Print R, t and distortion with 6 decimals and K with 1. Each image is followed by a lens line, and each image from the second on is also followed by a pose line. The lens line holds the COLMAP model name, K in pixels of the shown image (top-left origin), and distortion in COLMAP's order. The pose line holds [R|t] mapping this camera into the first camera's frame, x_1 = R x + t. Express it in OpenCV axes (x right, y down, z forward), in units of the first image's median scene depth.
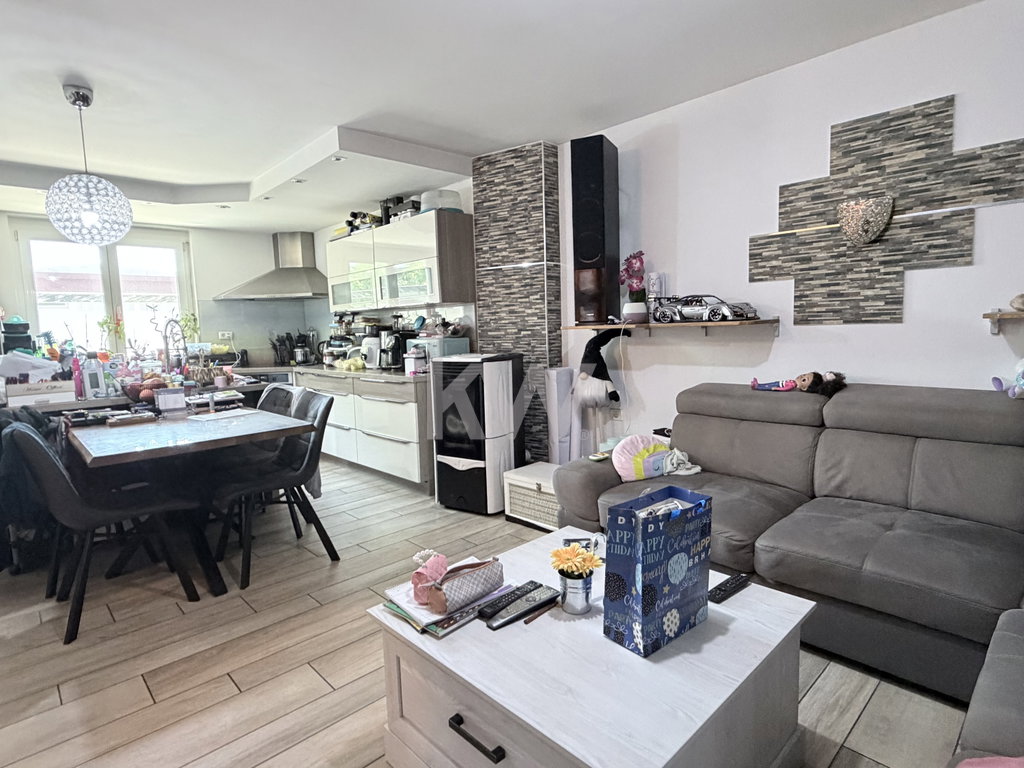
lens RADIAL K [[559.2, 0, 507.4], [0, 559.2, 384.0], [0, 0, 1]] dist [0.000448, -0.000926]
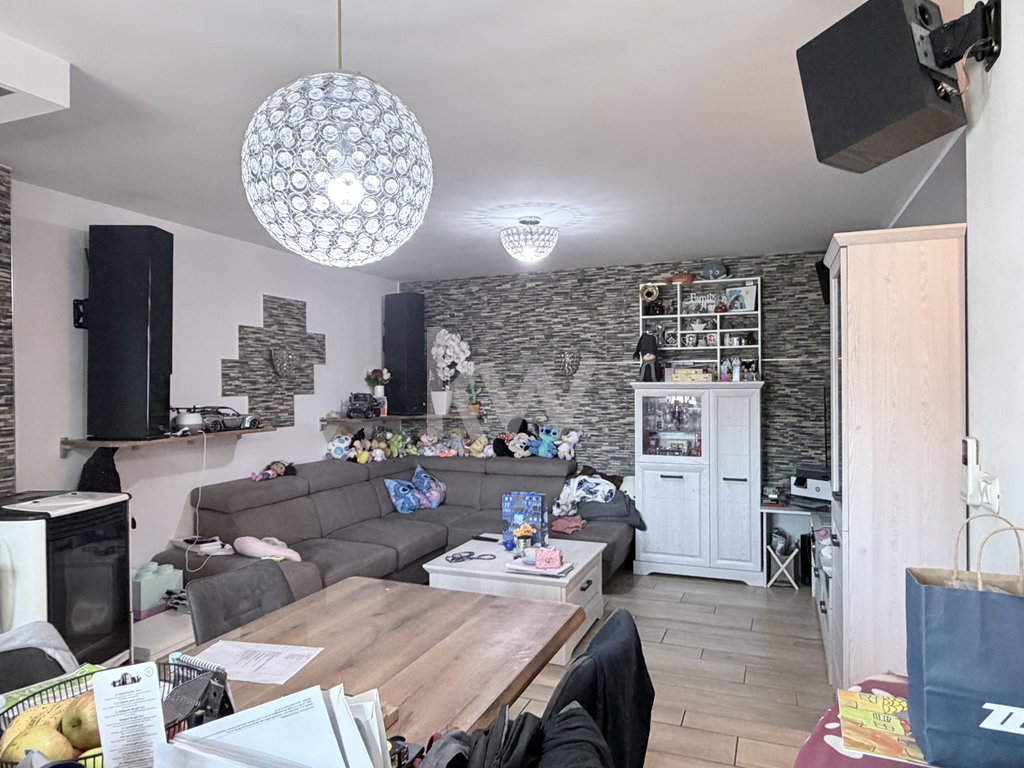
lens RADIAL K [[672.1, 0, 512.0], [0, 672.1, 384.0], [0, 0, 1]] dist [-0.002703, -0.000040]
pose [[-0.430369, 0.034526, 0.901993, -0.826968], [0.113232, 0.993440, 0.016000, -0.116856], [-0.895523, 0.109020, -0.431455, 0.771476]]
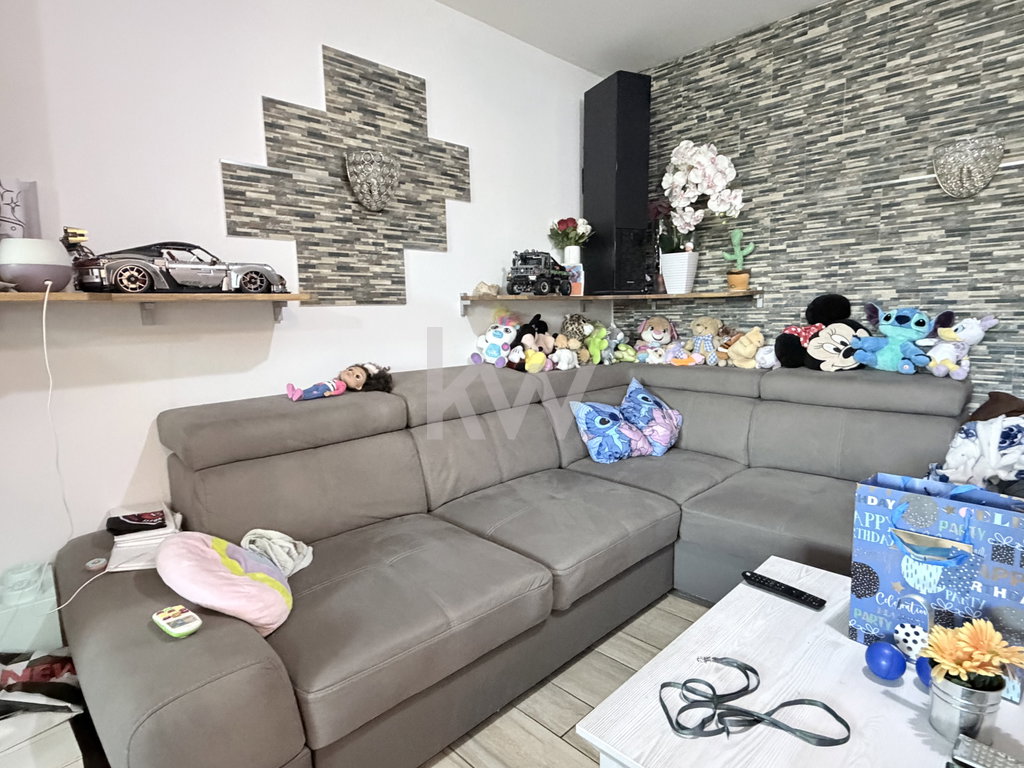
lens RADIAL K [[559.2, 0, 507.4], [0, 559.2, 384.0], [0, 0, 1]] dist [0.000448, -0.000926]
pose [[-0.029653, -0.099555, 0.994590, -0.152425], [0.125916, 0.986729, 0.102522, -0.031836], [-0.991598, 0.128275, -0.016724, 0.526618]]
